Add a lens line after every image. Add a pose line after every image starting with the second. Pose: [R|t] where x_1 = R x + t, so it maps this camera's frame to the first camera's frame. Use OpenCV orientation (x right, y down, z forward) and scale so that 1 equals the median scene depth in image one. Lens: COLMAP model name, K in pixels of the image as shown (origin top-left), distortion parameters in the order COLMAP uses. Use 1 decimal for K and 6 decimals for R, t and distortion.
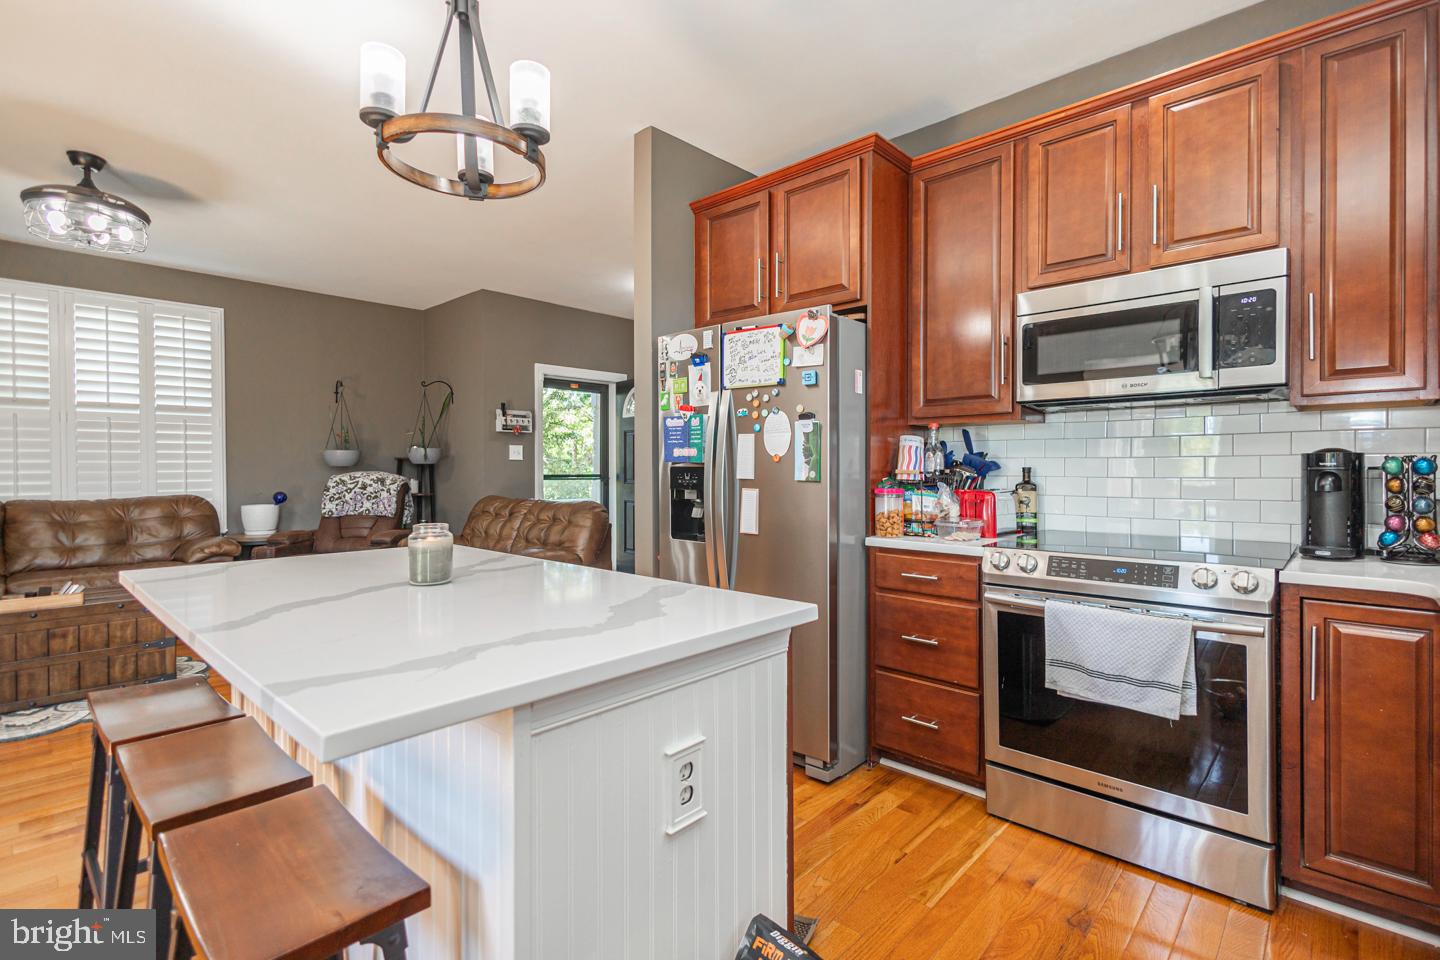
lens RADIAL K [[674.7, 0, 715.3], [0, 674.7, 471.1], [0, 0, 1]] dist [0.011135, -0.002257]
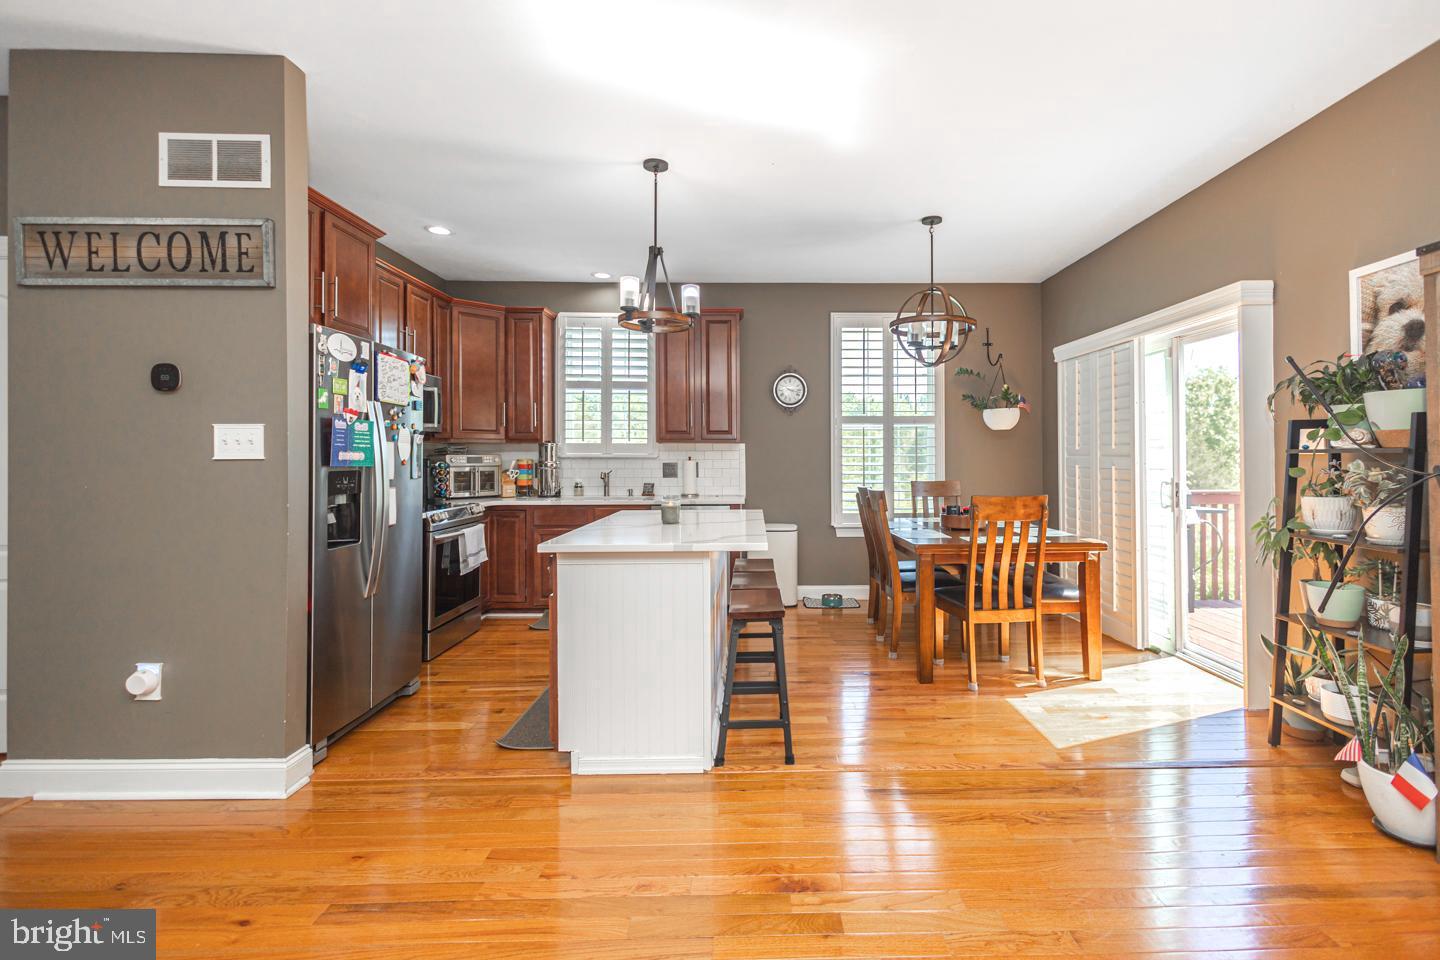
lens RADIAL K [[674.7, 0, 760.8], [0, 674.7, 454.3], [0, 0, 1]] dist [0.011135, -0.002257]
pose [[-0.690325, 0.006308, 0.723472, -1.319126], [0.006317, 0.999976, -0.002691, -0.026584], [-0.723472, 0.002712, -0.690349, 1.395364]]
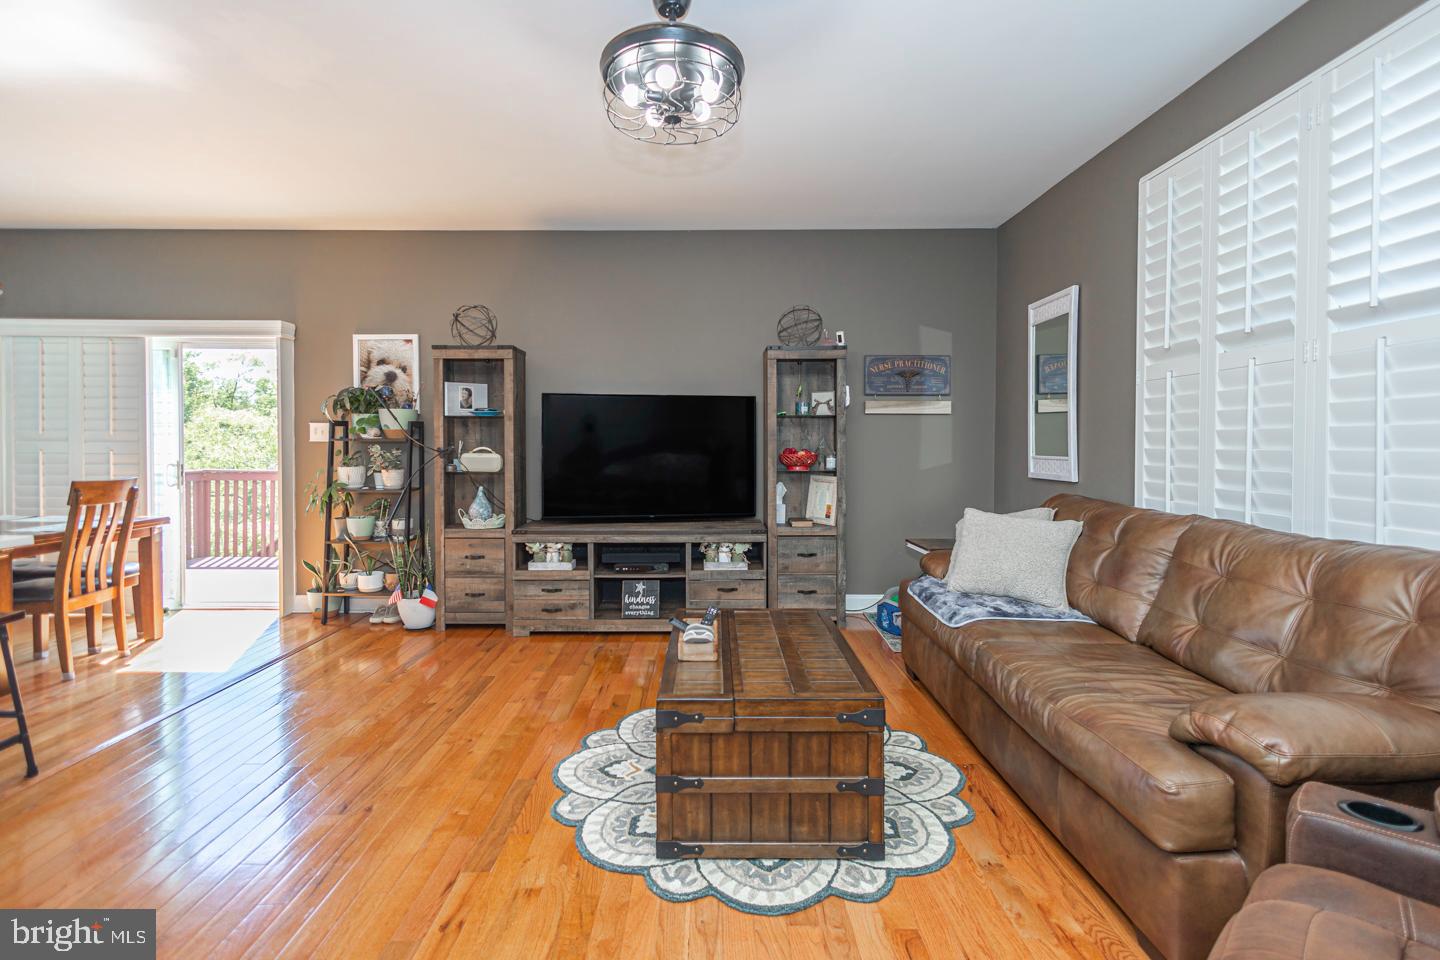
lens RADIAL K [[674.7, 0, 706.2], [0, 674.7, 454.3], [0, 0, 1]] dist [0.011135, -0.002257]
pose [[-0.735176, 0.009819, -0.677805, -0.647579], [-0.004732, 0.999796, 0.019616, -0.029617], [0.677859, 0.017628, -0.734980, 1.981477]]
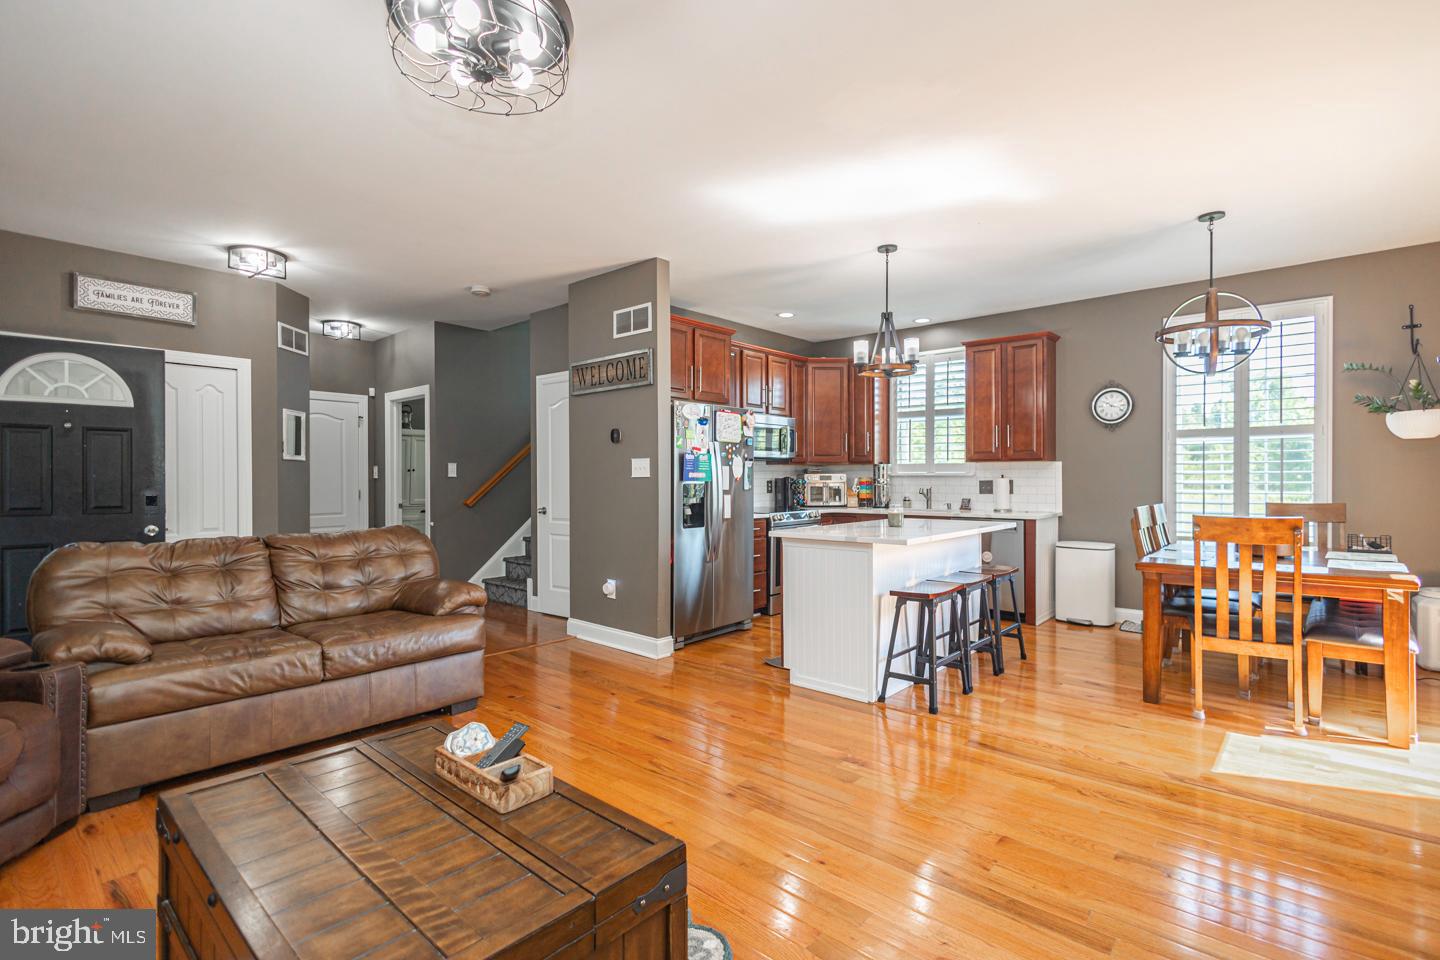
lens RADIAL K [[674.7, 0, 706.7], [0, 674.7, 480.3], [0, 0, 1]] dist [0.011135, -0.002257]
pose [[-0.006568, -0.003079, 0.999974, -1.921690], [0.008396, 0.999960, 0.003134, -0.022795], [-0.999943, 0.008416, -0.006541, 1.100578]]
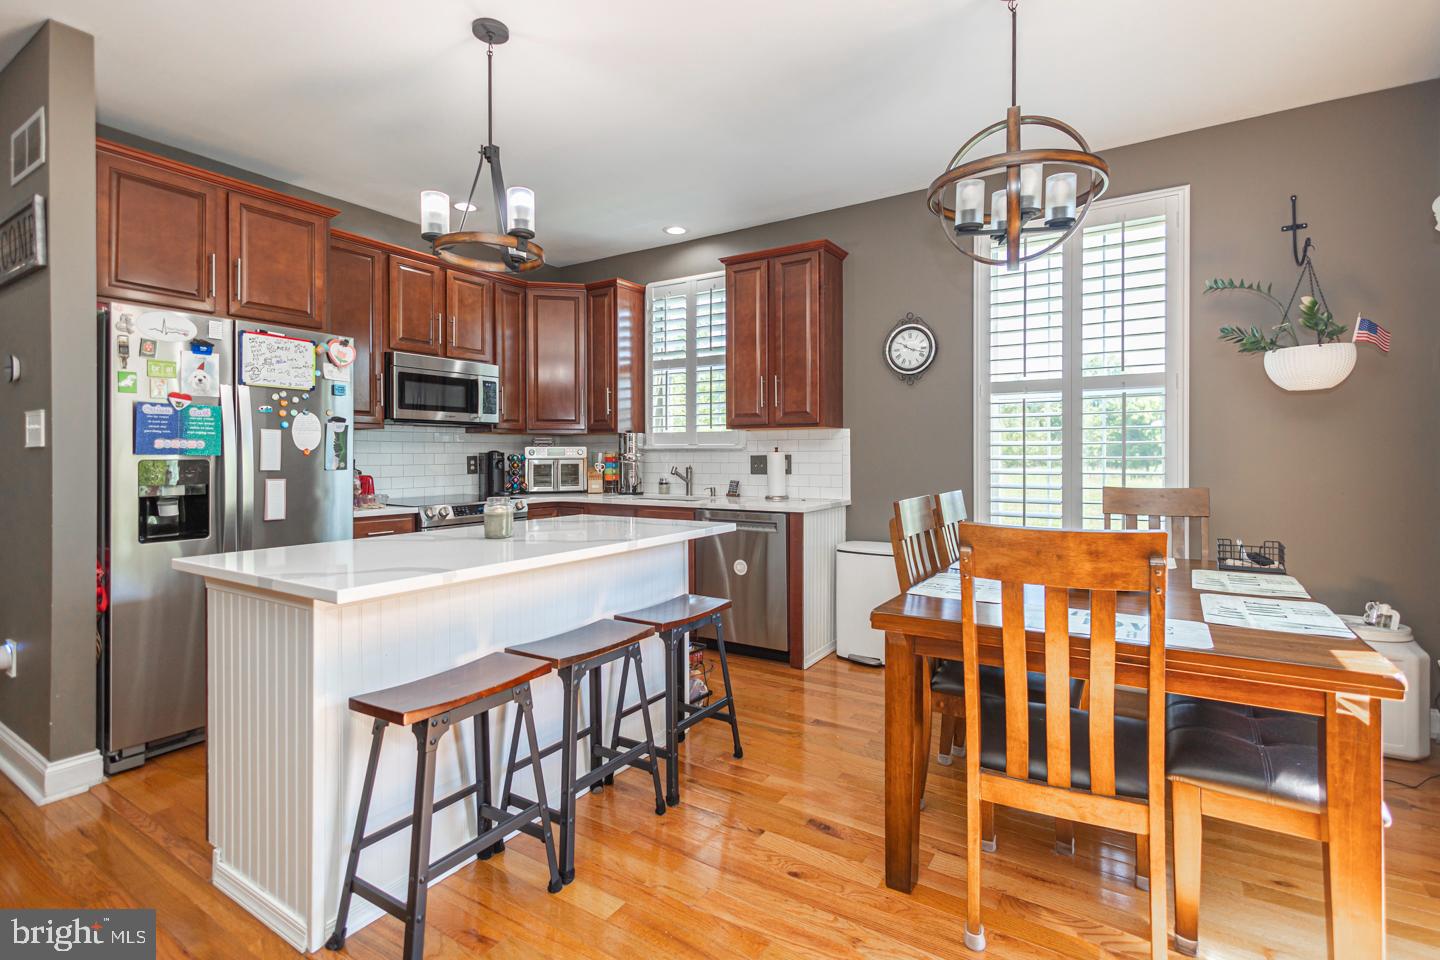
lens RADIAL K [[674.7, 0, 717.3], [0, 674.7, 457.5], [0, 0, 1]] dist [0.011135, -0.002257]
pose [[-0.169103, -0.001774, 0.985597, -1.201571], [0.007888, 0.999964, 0.003153, -0.007551], [-0.985567, 0.008307, -0.169083, 0.485957]]
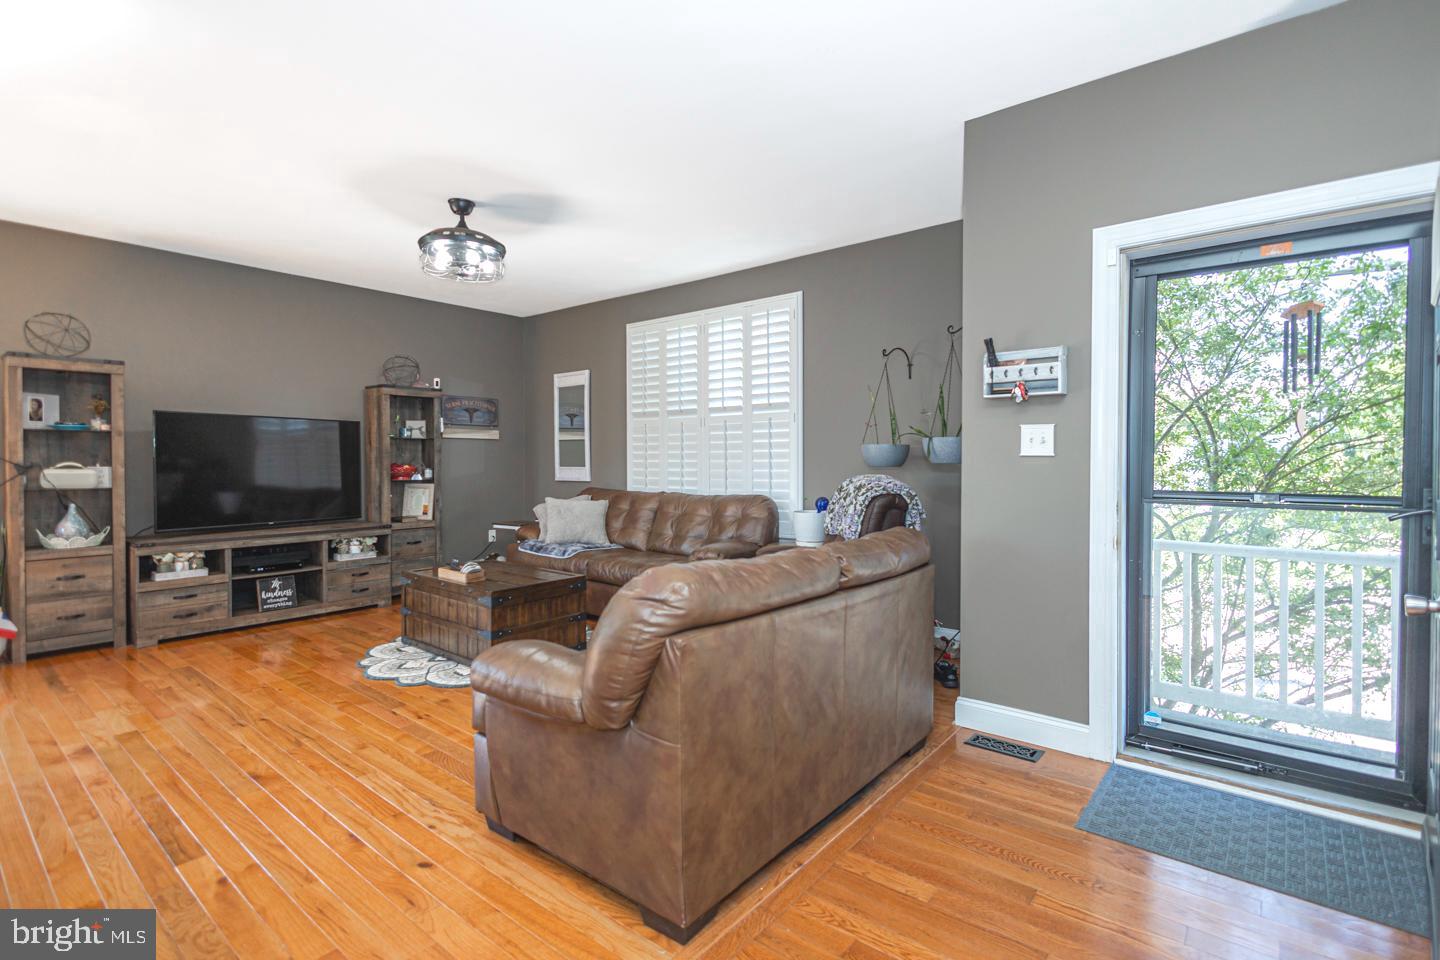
lens RADIAL K [[674.7, 0, 738.3], [0, 674.7, 472.1], [0, 0, 1]] dist [0.011135, -0.002257]
pose [[0.083308, 0.017133, -0.996377, 0.366714], [-0.007224, 0.999836, 0.016588, -0.027346], [0.996498, 0.005816, 0.083418, 1.803043]]
